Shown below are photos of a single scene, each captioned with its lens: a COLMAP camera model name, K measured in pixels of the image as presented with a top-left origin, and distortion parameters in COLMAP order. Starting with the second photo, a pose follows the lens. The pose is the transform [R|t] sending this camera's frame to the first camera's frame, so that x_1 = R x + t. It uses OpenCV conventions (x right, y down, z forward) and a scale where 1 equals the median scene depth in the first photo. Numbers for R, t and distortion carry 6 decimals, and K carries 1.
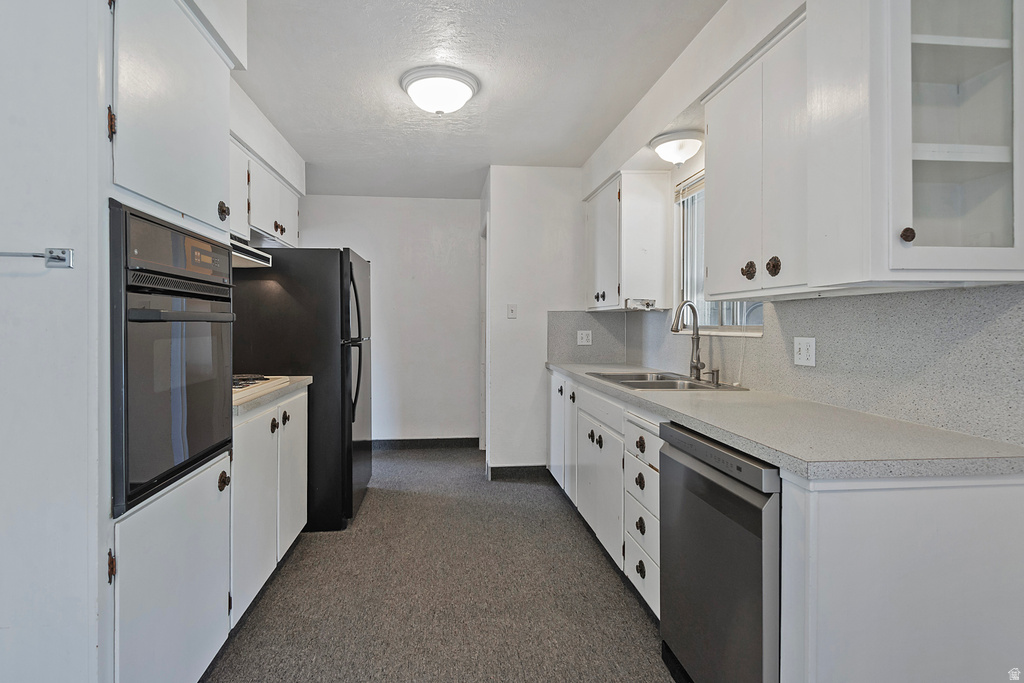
lens RADIAL K [[512.7, 0, 505.4], [0, 512.7, 328.8], [0, 0, 1]] dist [0.039499, -0.029840]
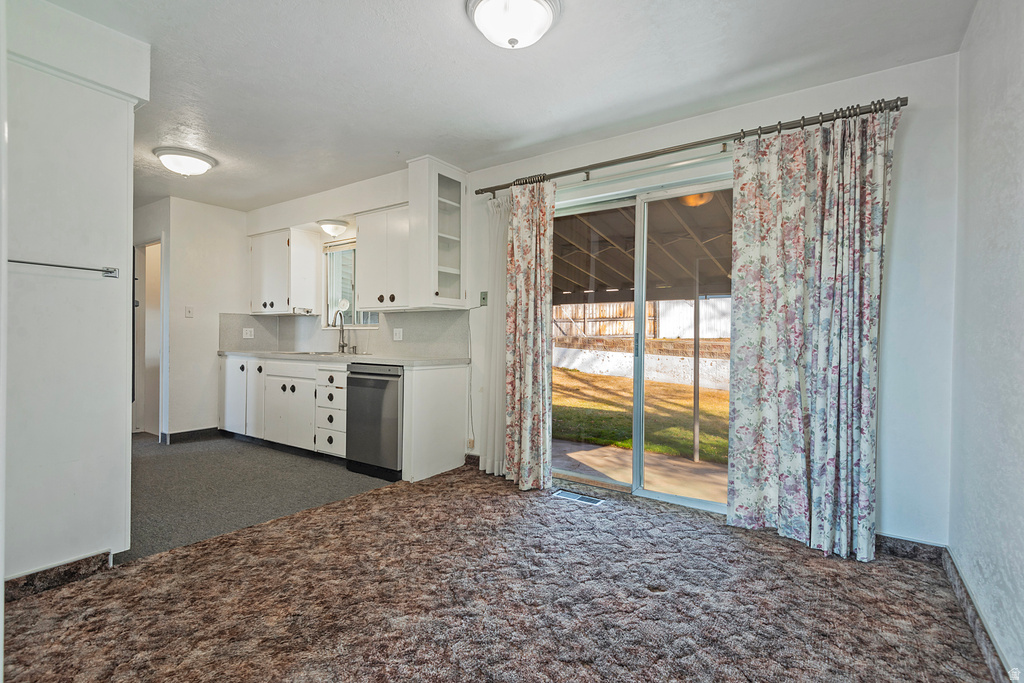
lens RADIAL K [[481.3, 0, 509.0], [0, 481.3, 343.7], [0, 0, 1]] dist [0.046110, -0.030641]
pose [[0.661182, -0.002232, 0.750223, -0.531554], [-0.001921, 0.999987, 0.004669, 0.054409], [-0.750223, -0.004528, 0.661169, -0.599425]]
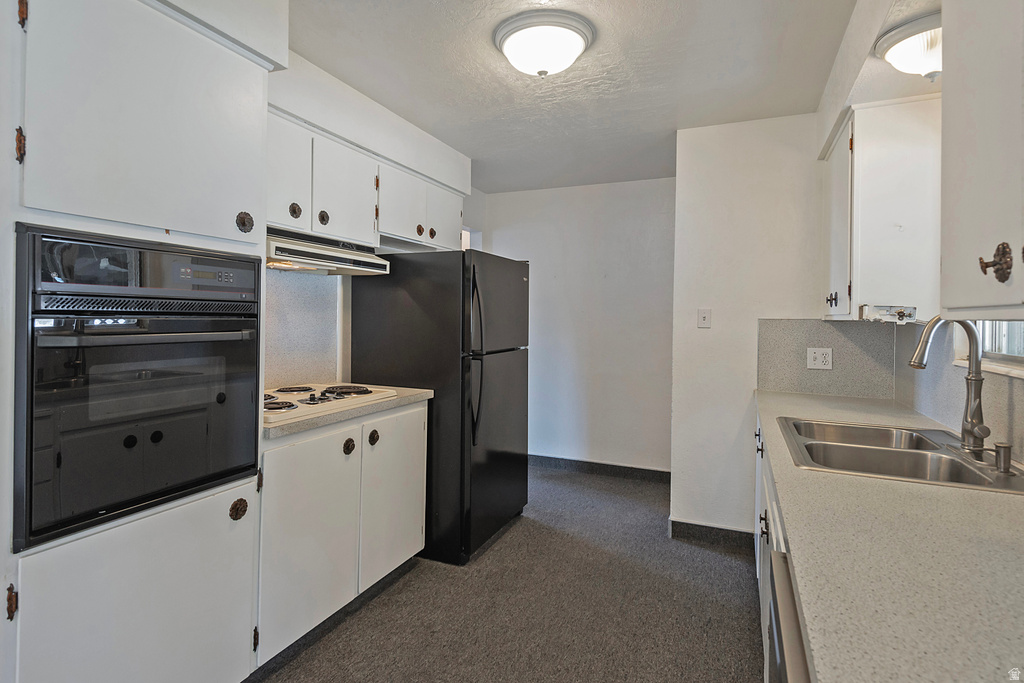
lens RADIAL K [[535.6, 0, 511.3], [0, 535.6, 315.0], [0, 0, 1]] dist [0.036266, -0.017894]
pose [[0.866416, 0.011318, -0.499195, 0.222391], [-0.019749, 0.999738, -0.011611, -0.033739], [0.498933, 0.019918, 0.866412, 0.233704]]
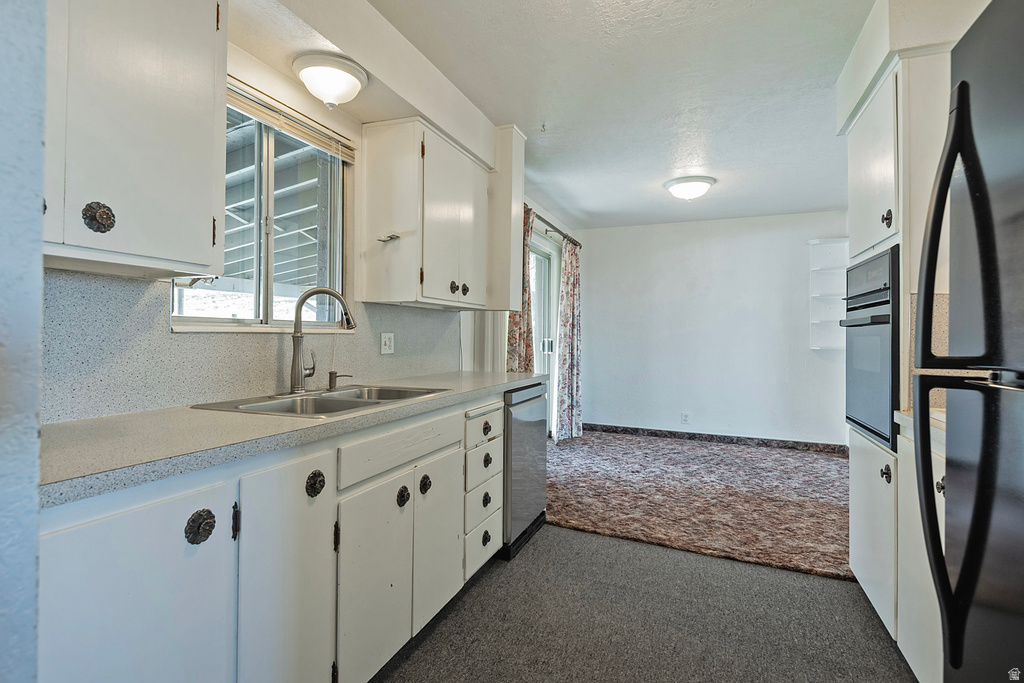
lens RADIAL K [[507.9, 0, 511.3], [0, 507.9, 333.3], [0, 0, 1]] dist [-0.000668, -0.000160]
pose [[-0.878686, -0.003540, 0.477388, -0.236114], [-0.001371, 0.999987, 0.004892, 0.008104], [-0.477399, 0.003644, -0.878679, 1.458478]]
